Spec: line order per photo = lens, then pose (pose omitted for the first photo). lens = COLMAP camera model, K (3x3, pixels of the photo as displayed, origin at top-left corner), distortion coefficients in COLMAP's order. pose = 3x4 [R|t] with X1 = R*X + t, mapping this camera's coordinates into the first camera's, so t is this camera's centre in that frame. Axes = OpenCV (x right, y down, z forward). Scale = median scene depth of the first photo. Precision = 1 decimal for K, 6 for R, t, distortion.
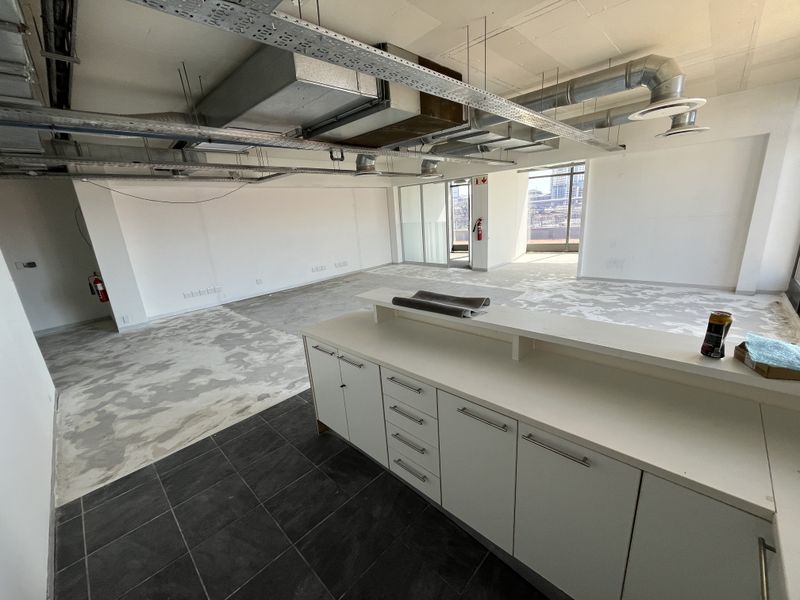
lens RADIAL K [[324.3, 0, 396.1], [0, 324.3, 296.7], [0, 0, 1]] dist [-0.001550, -0.000440]
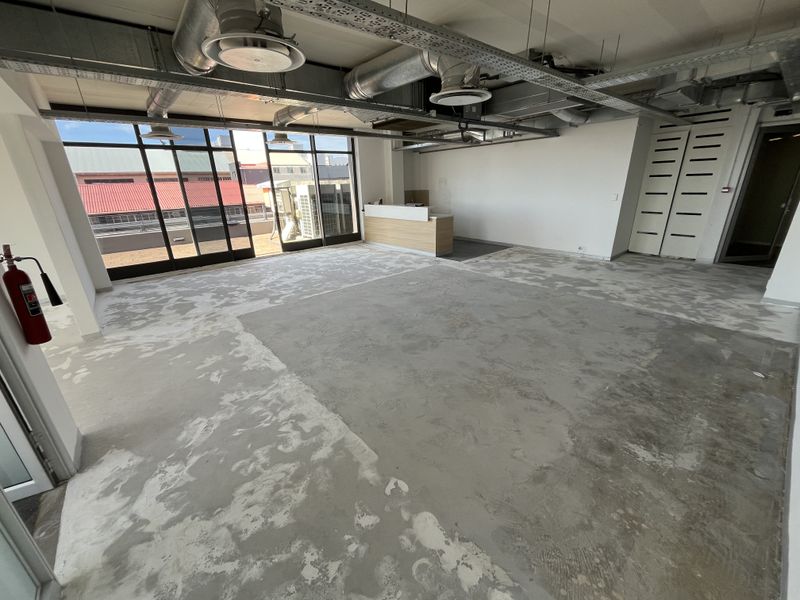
lens RADIAL K [[324.3, 0, 397.7], [0, 324.3, 303.4], [0, 0, 1]] dist [-0.001550, -0.000440]
pose [[-0.990255, 0.061160, 0.125118, -0.049438], [0.122128, 0.813134, 0.569120, -0.543410], [-0.066930, 0.578854, -0.812680, 2.107713]]
